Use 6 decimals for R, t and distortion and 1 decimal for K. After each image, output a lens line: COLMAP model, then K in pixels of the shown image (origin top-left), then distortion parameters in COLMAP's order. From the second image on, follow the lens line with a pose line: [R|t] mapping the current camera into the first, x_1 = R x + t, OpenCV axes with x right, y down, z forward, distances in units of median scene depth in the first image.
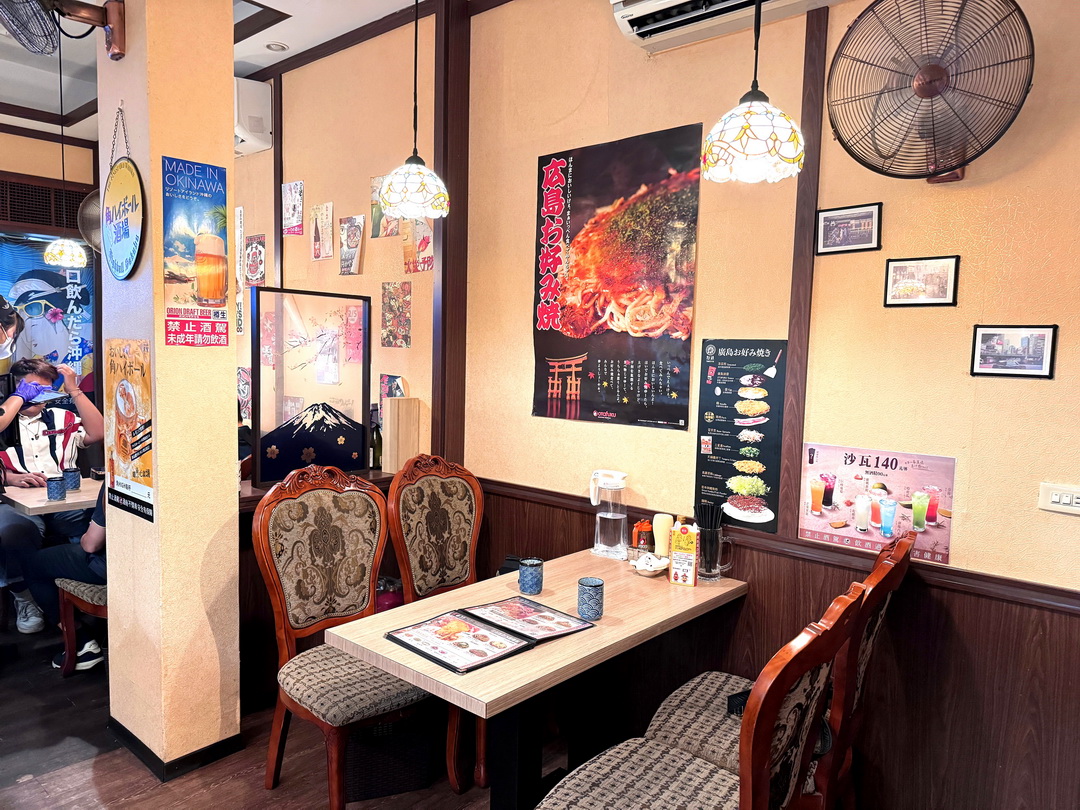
lens RADIAL K [[761.5, 0, 540.5], [0, 761.5, 405.1], [0, 0, 1]] dist [-0.003448, -0.001206]
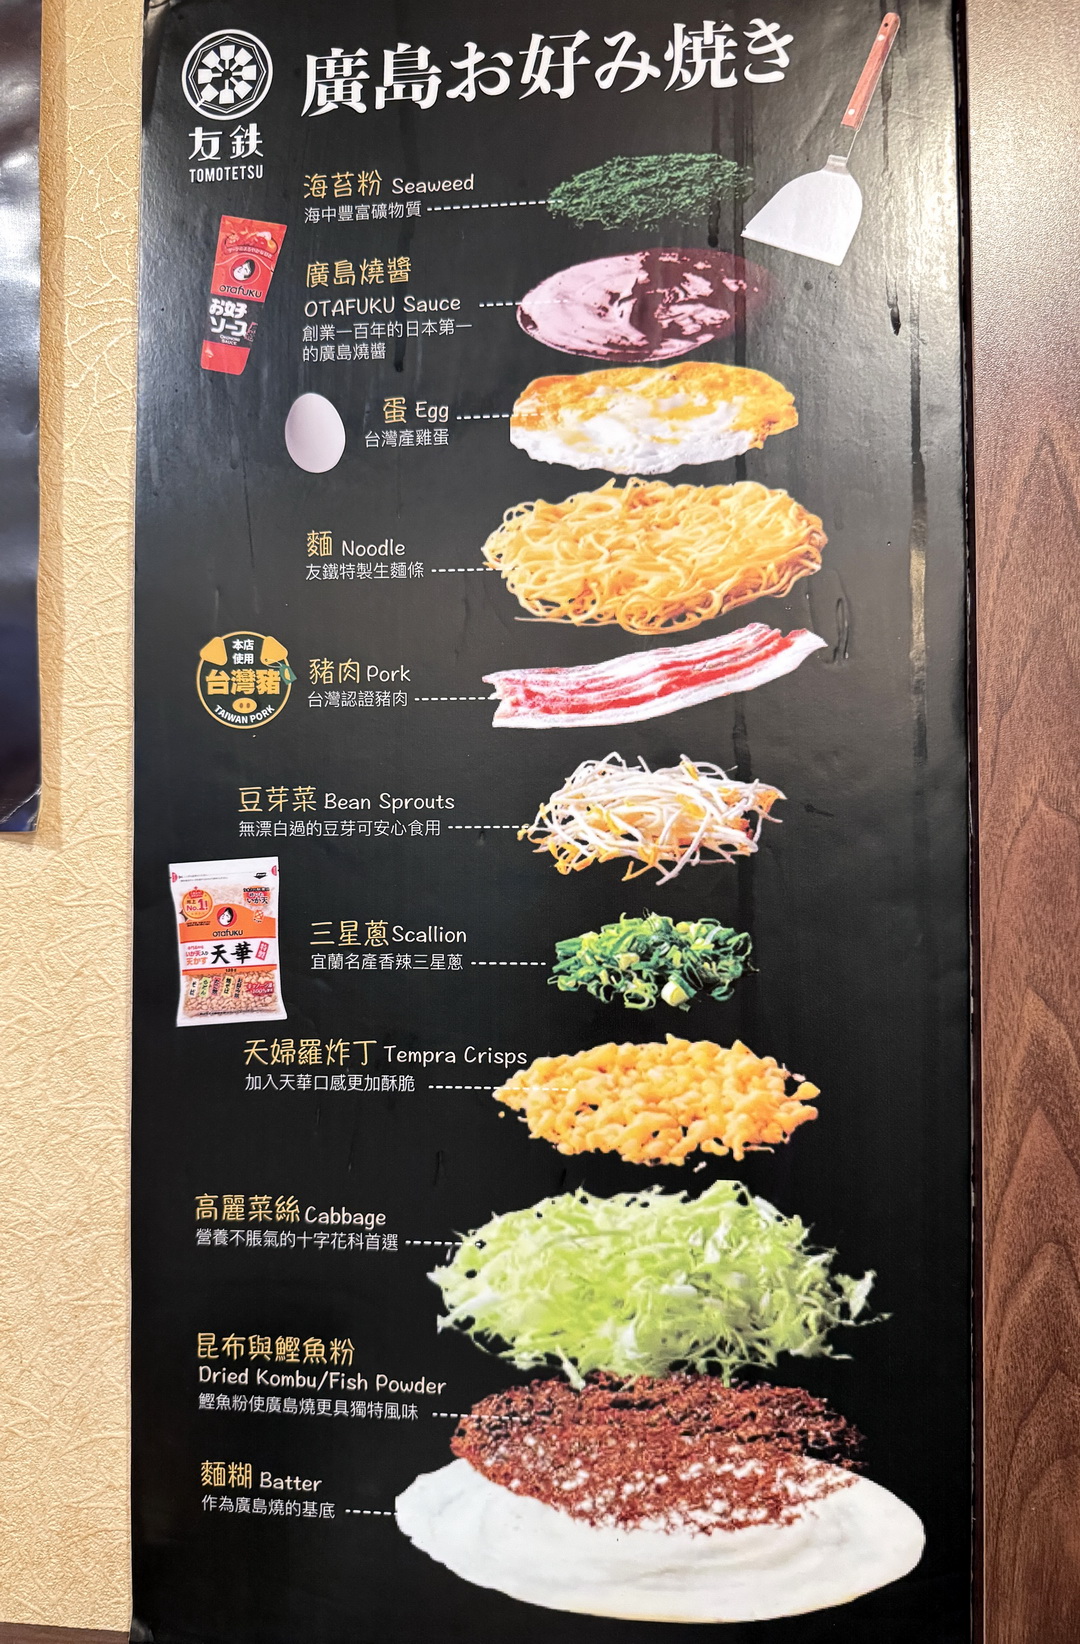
lens RADIAL K [[1150.8, 0, 541.6], [0, 1150.8, 822.5], [0, 0, 1]] dist [0.013512, -0.001364]
pose [[0.834911, -0.016610, 0.550134, 0.171220], [0.074495, 0.993757, -0.083052, 0.053849], [-0.545320, 0.110323, 0.830936, 0.866292]]
